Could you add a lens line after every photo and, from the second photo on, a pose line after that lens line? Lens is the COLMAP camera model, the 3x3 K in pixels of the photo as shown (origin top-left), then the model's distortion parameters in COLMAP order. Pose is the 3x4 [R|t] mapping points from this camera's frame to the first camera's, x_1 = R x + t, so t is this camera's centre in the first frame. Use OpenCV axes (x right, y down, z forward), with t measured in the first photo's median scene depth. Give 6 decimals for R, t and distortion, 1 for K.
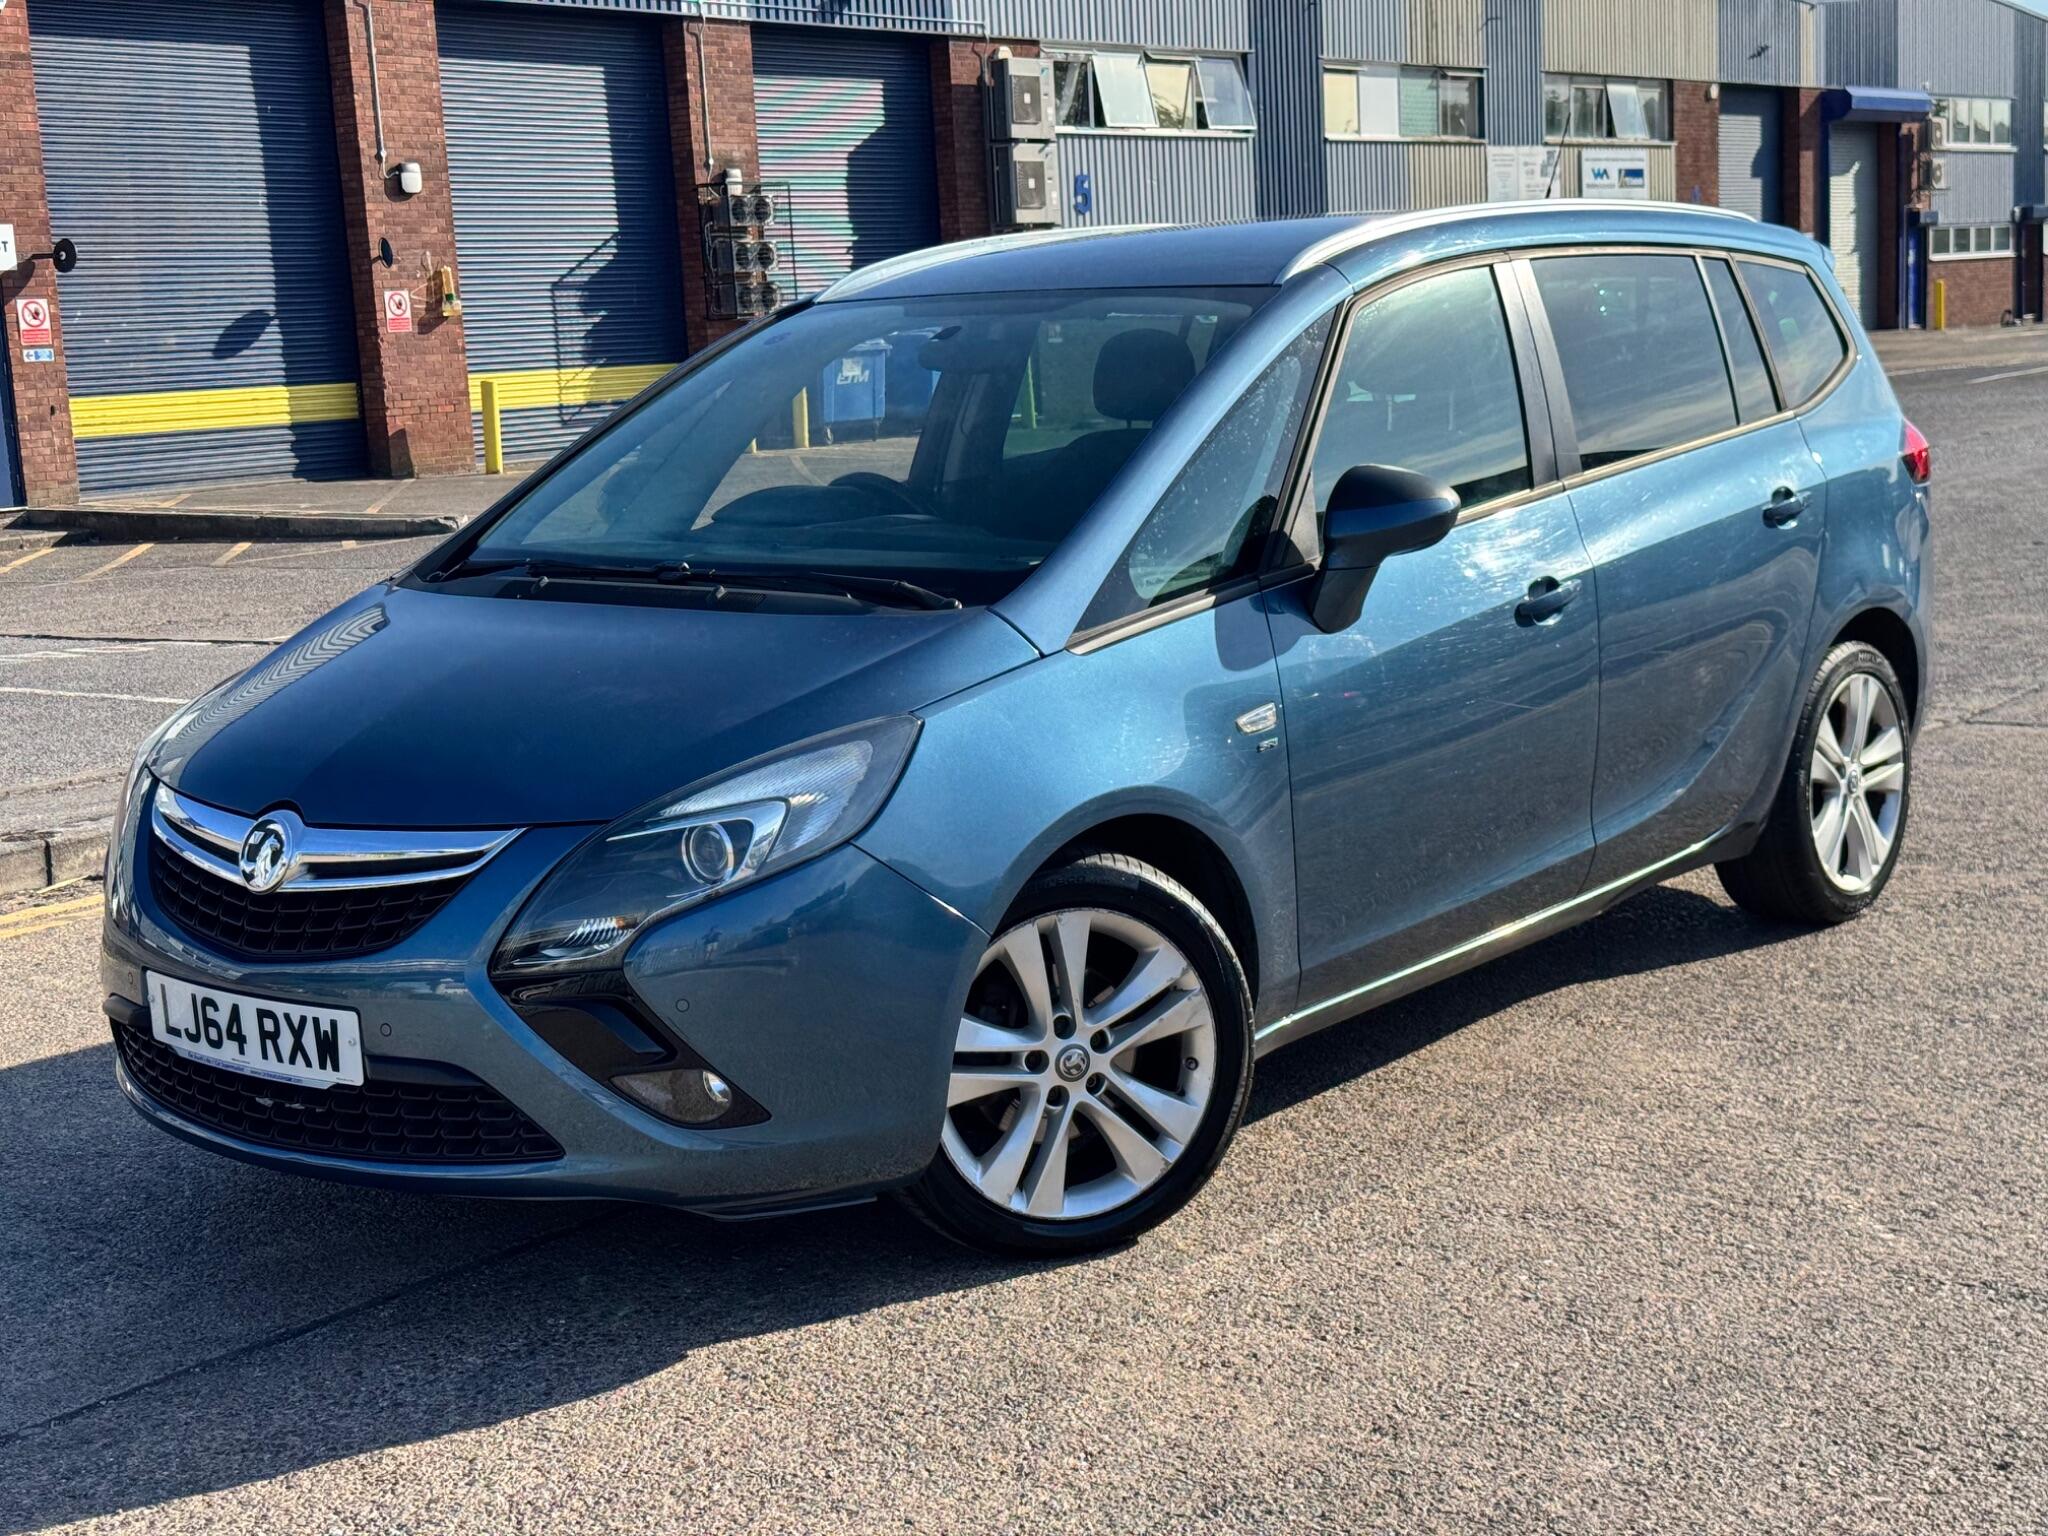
lens RADIAL K [[2871.4, 0, 1002.3], [0, 2871.4, 770.7], [0, 0, 1]] dist [0.095110, 0.000000]
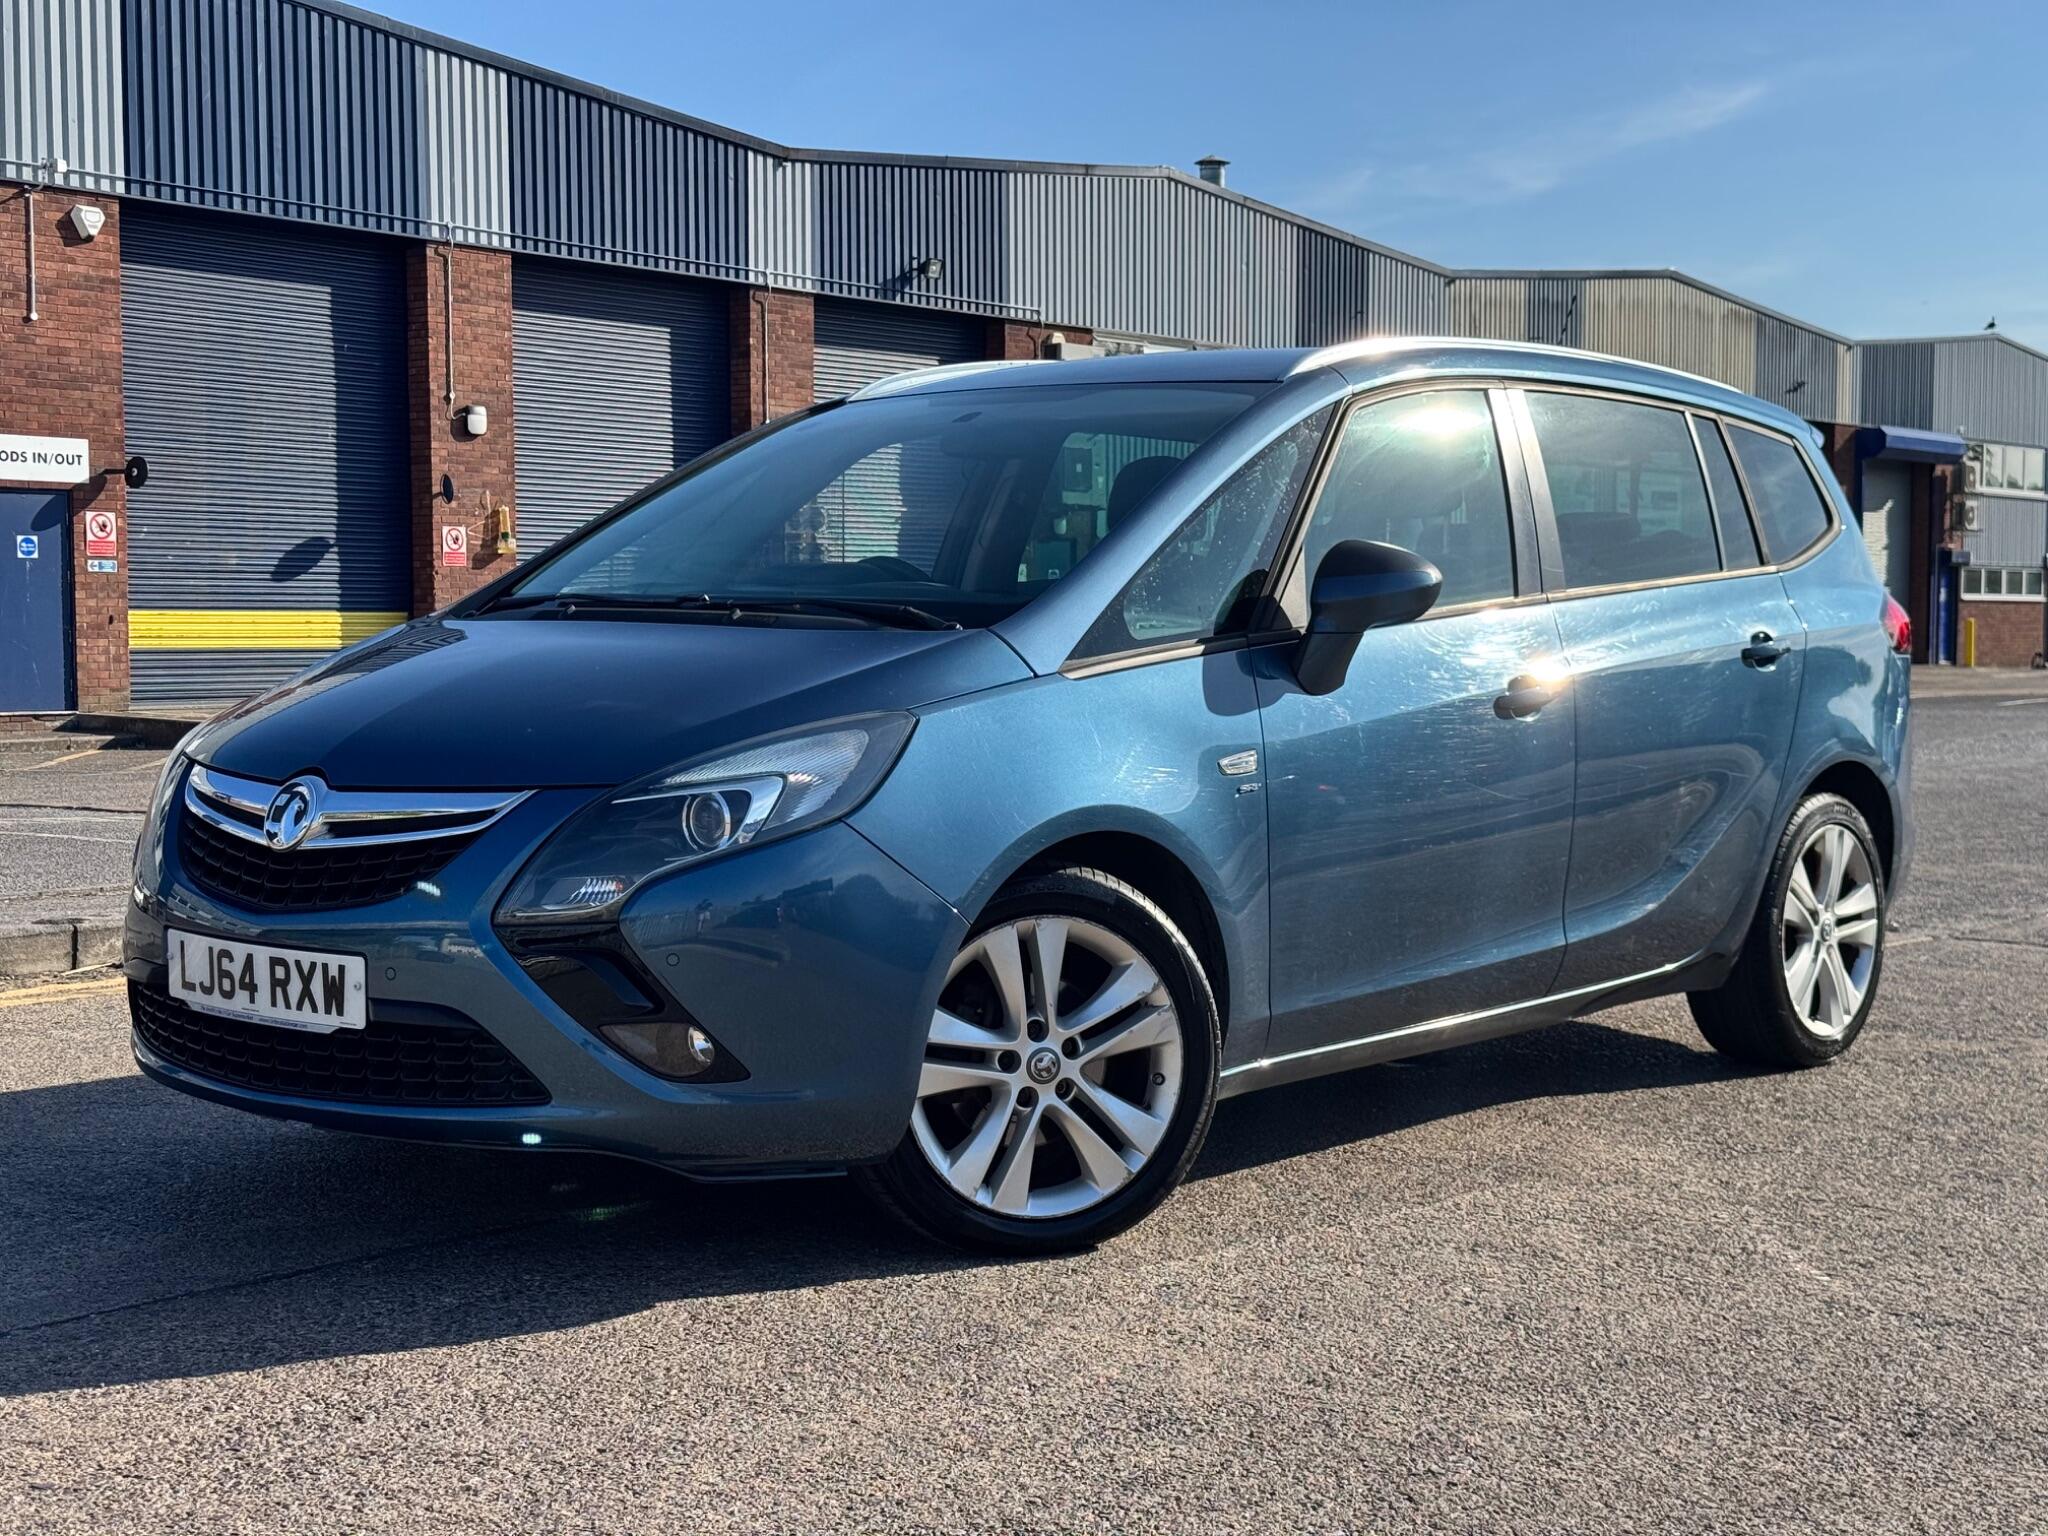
lens RADIAL K [[2871.4, 0, 994.2], [0, 2871.4, 777.2], [0, 0, 1]] dist [0.095110, 0.000000]
pose [[0.998400, 0.054426, -0.015341, 0.013941], [-0.055710, 0.993232, -0.101910, 0.086833], [0.009690, 0.102602, 0.994675, -0.038680]]
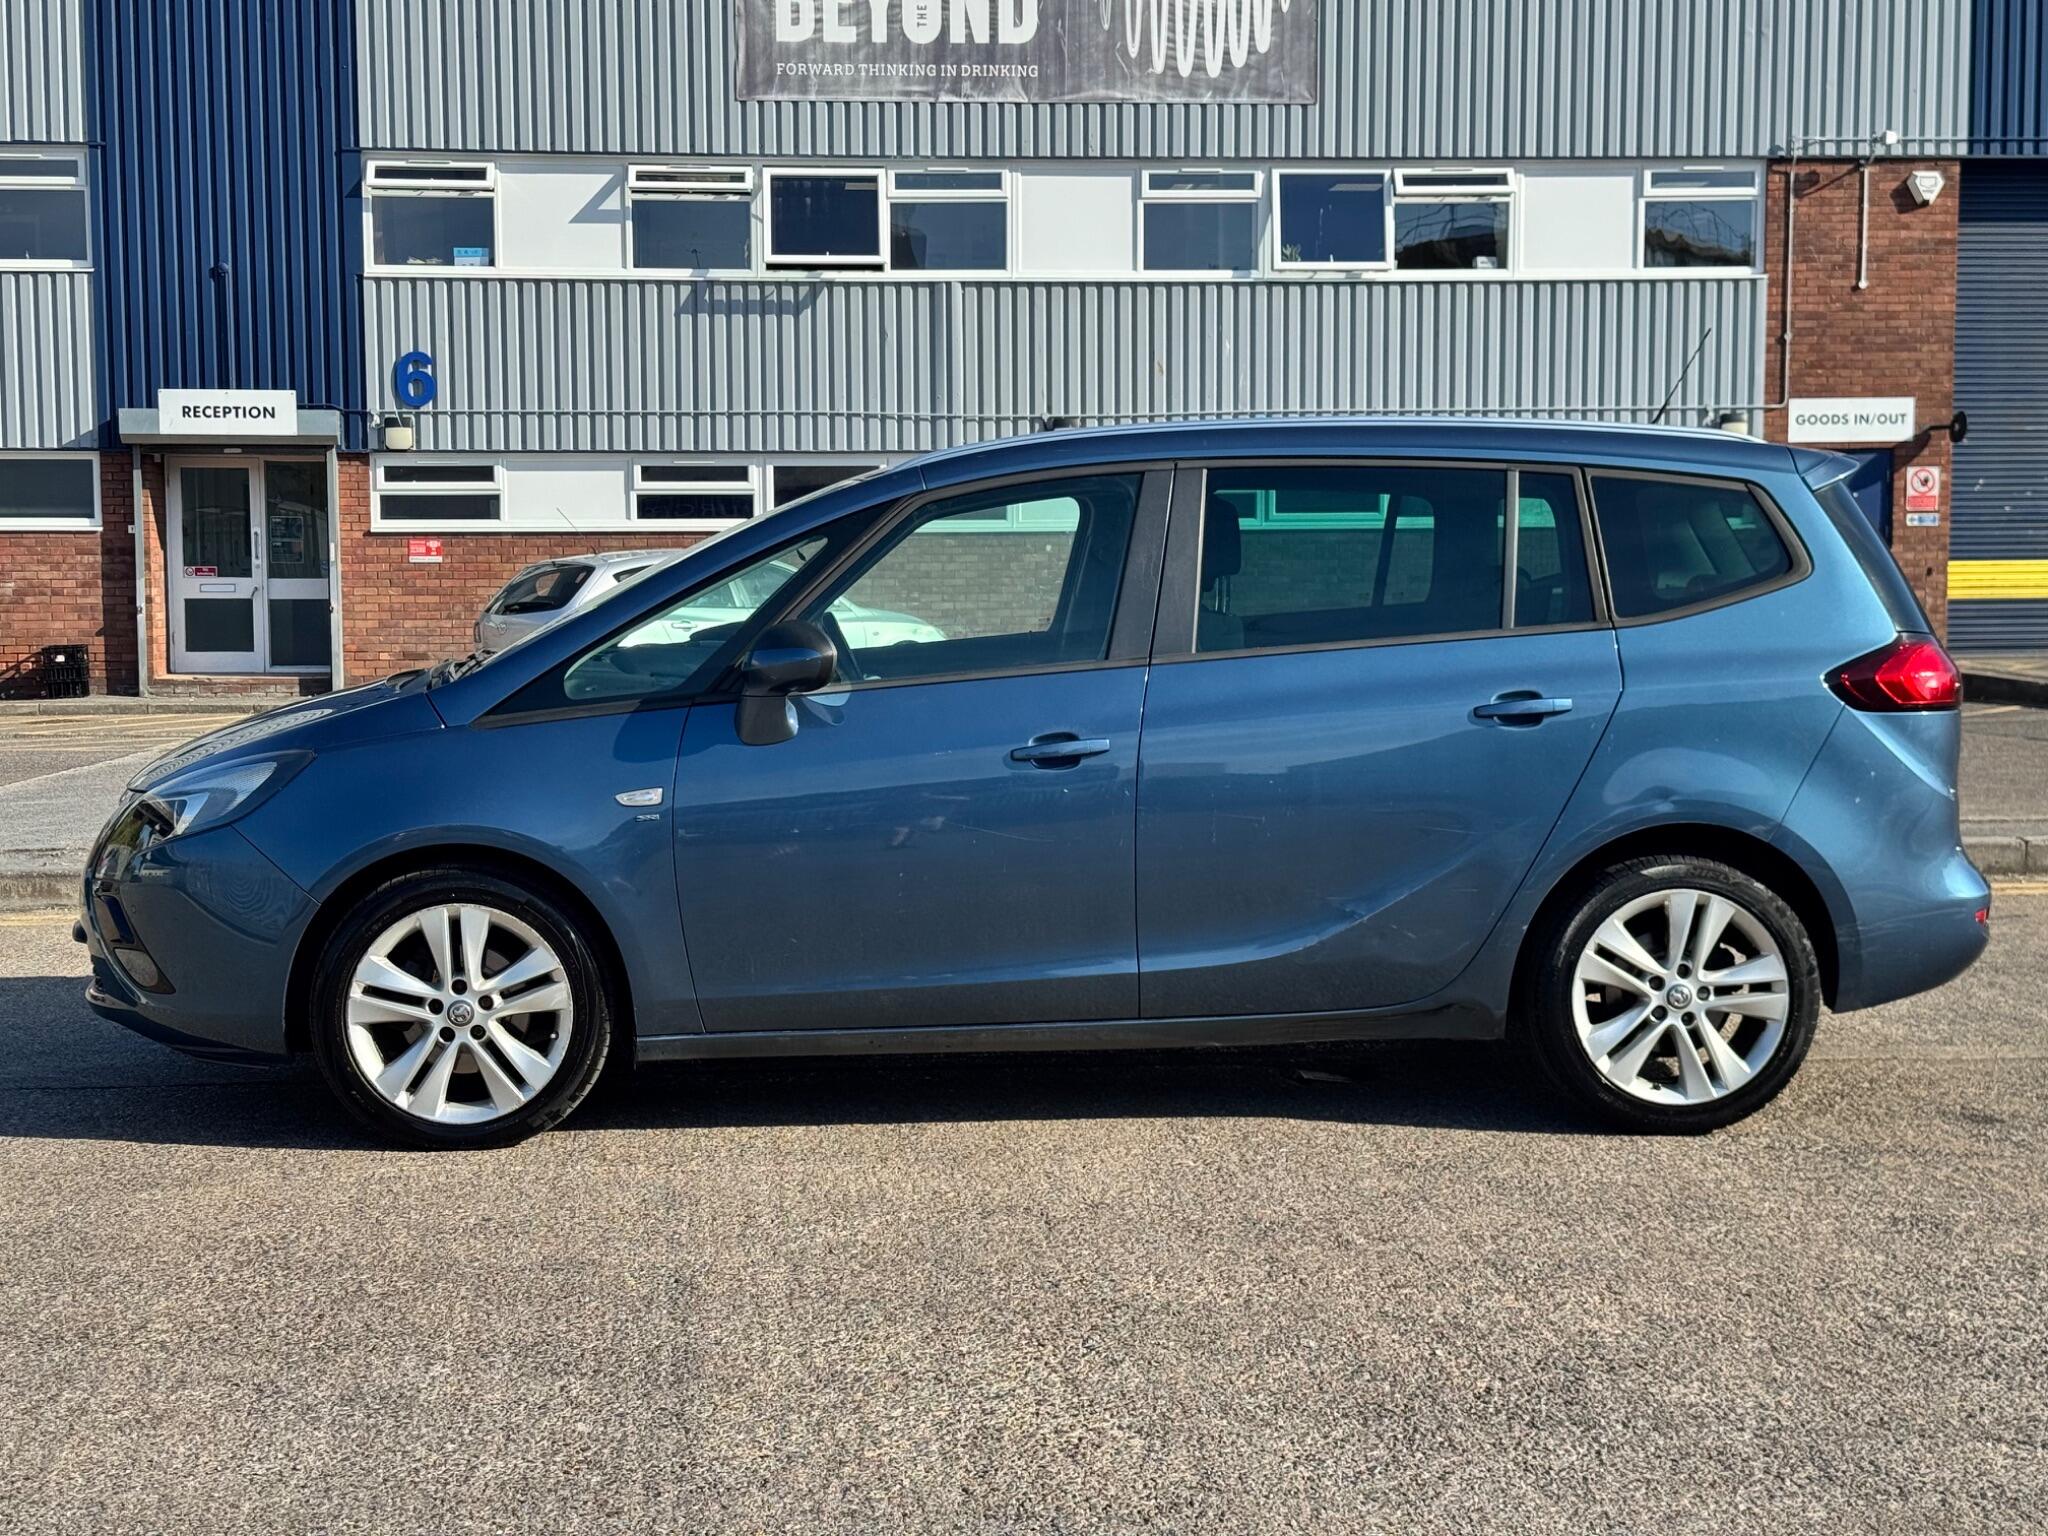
lens RADIAL K [[2871.4, 0, 1002.7], [0, 2871.4, 781.6], [0, 0, 1]] dist [0.095110, 0.000000]
pose [[0.685698, 0.109680, -0.719575, 1.018586], [-0.145547, 0.989277, 0.012094, -0.057385], [0.713186, 0.096439, 0.694309, 0.152624]]
